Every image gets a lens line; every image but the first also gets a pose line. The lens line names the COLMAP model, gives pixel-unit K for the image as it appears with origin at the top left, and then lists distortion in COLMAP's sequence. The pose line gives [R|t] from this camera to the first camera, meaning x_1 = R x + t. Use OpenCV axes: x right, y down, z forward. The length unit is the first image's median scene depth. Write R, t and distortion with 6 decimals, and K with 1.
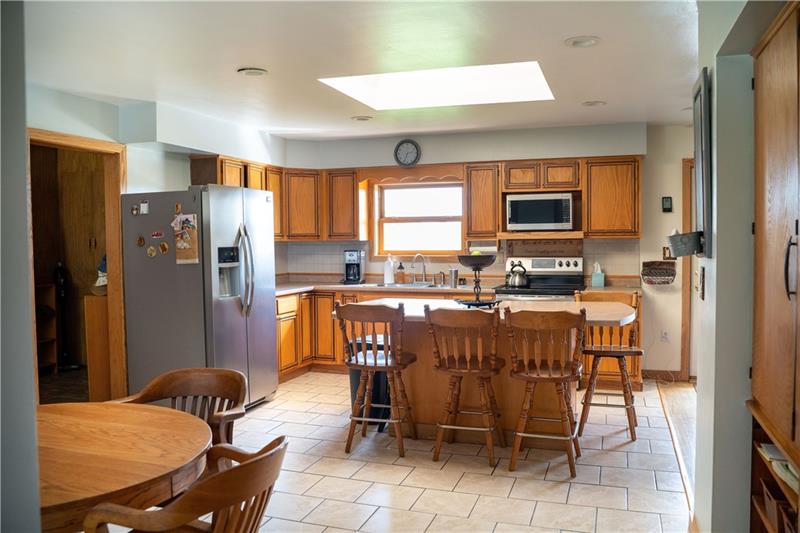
lens RADIAL K [[652.3, 0, 400.0], [0, 652.3, 266.5], [0, 0, 1]] dist [-0.113884, 0.094717]
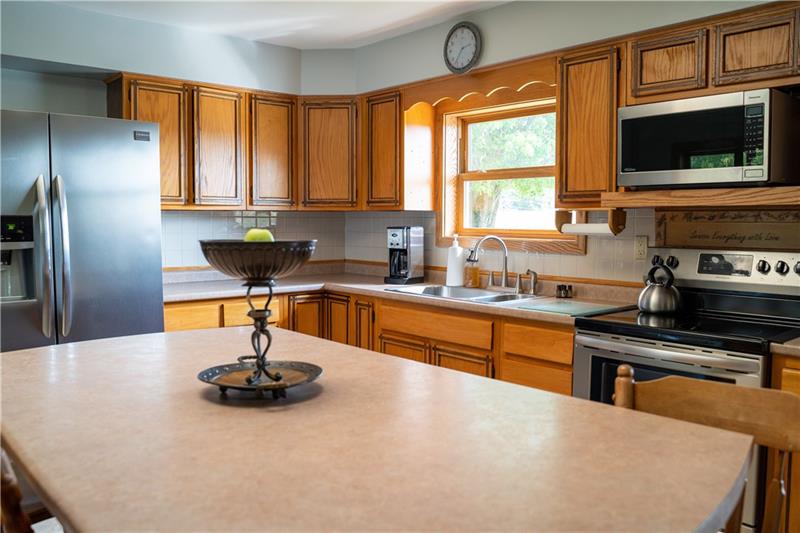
lens RADIAL K [[658.8, 0, 400.0], [0, 658.8, 266.5], [0, 0, 1]] dist [-0.082150, 0.015105]
pose [[0.864595, 0.047477, -0.500222, 0.248298], [-0.031484, 0.998689, 0.040369, -0.013722], [0.501482, -0.019154, 0.864956, 0.510119]]
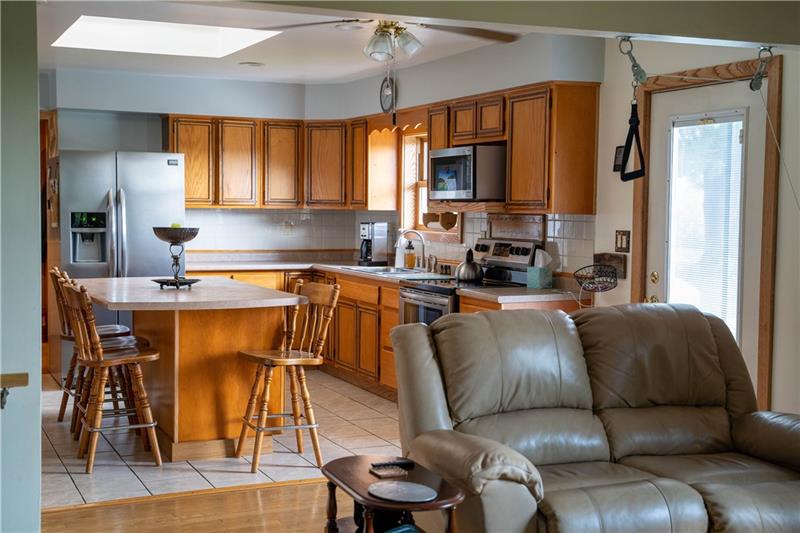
lens RADIAL K [[1096.8, 0, 400.0], [0, 1096.8, 266.5], [0, 0, 1]] dist [0.095699, -0.002394]
pose [[0.677732, 0.058629, -0.732968, 0.982317], [-0.047543, 0.998224, 0.035886, -0.022633], [0.733770, 0.010526, 0.679316, 0.145943]]
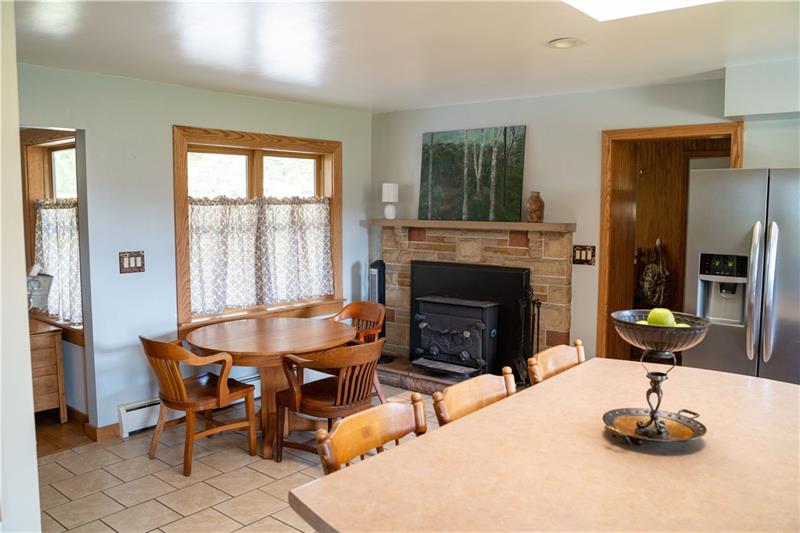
lens RADIAL K [[652.3, 0, 400.0], [0, 652.3, 266.5], [0, 0, 1]] dist [-0.113884, 0.094717]
pose [[-0.360855, 0.097858, -0.927474, 0.392842], [-0.038911, 0.992034, 0.119810, -0.065565], [0.931810, 0.079323, -0.354173, 0.684702]]
